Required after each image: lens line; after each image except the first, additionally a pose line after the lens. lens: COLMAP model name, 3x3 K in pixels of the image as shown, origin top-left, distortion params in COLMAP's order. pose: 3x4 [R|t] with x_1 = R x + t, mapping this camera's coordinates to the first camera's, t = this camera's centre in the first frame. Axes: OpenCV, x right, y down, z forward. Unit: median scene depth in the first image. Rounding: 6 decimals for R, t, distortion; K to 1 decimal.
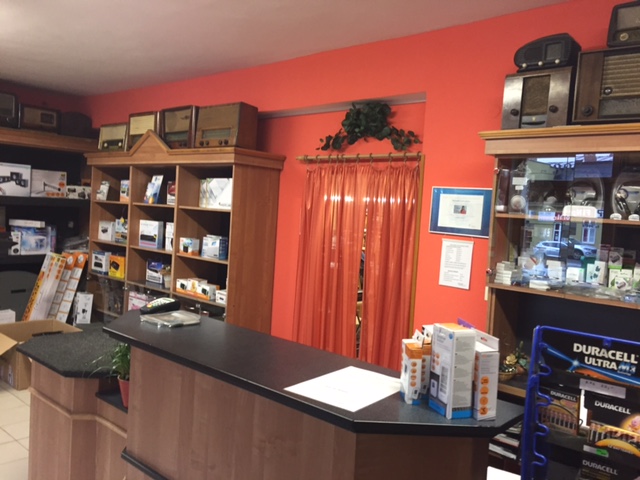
lens RADIAL K [[540.1, 0, 320.0], [0, 540.1, 240.0], [0, 0, 1]] dist [0.041841, -0.005085]
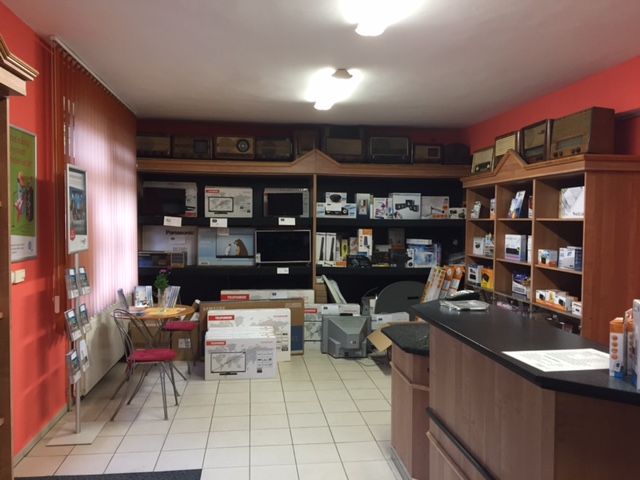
lens RADIAL K [[540.1, 0, 320.0], [0, 540.1, 240.0], [0, 0, 1]] dist [0.041841, -0.005085]
pose [[0.749037, -0.029441, -0.661874, 0.102593], [0.001463, 0.999083, -0.042785, 0.019383], [0.662526, 0.031080, 0.748393, -0.038259]]
